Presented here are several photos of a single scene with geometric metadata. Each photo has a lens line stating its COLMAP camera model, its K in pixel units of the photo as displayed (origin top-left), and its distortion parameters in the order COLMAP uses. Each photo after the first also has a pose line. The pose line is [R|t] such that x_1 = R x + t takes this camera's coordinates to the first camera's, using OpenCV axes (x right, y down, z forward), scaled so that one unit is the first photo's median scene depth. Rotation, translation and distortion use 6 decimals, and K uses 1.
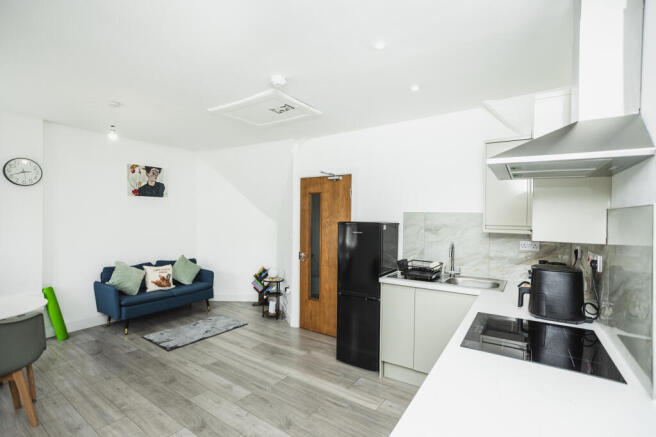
lens RADIAL K [[329.0, 0, 320.6], [0, 329.0, 219.0], [0, 0, 1]] dist [-0.000823, 0.000455]
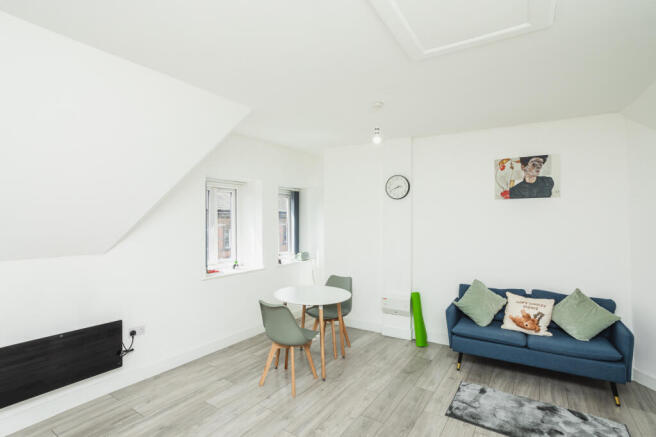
lens RADIAL K [[329.0, 0, 320.6], [0, 329.0, 219.0], [0, 0, 1]] dist [-0.000823, 0.000455]
pose [[0.033802, -0.019421, -0.999240, 0.193095], [-0.009250, 0.999762, -0.019744, -0.004320], [0.999386, 0.009911, 0.033615, 0.547340]]
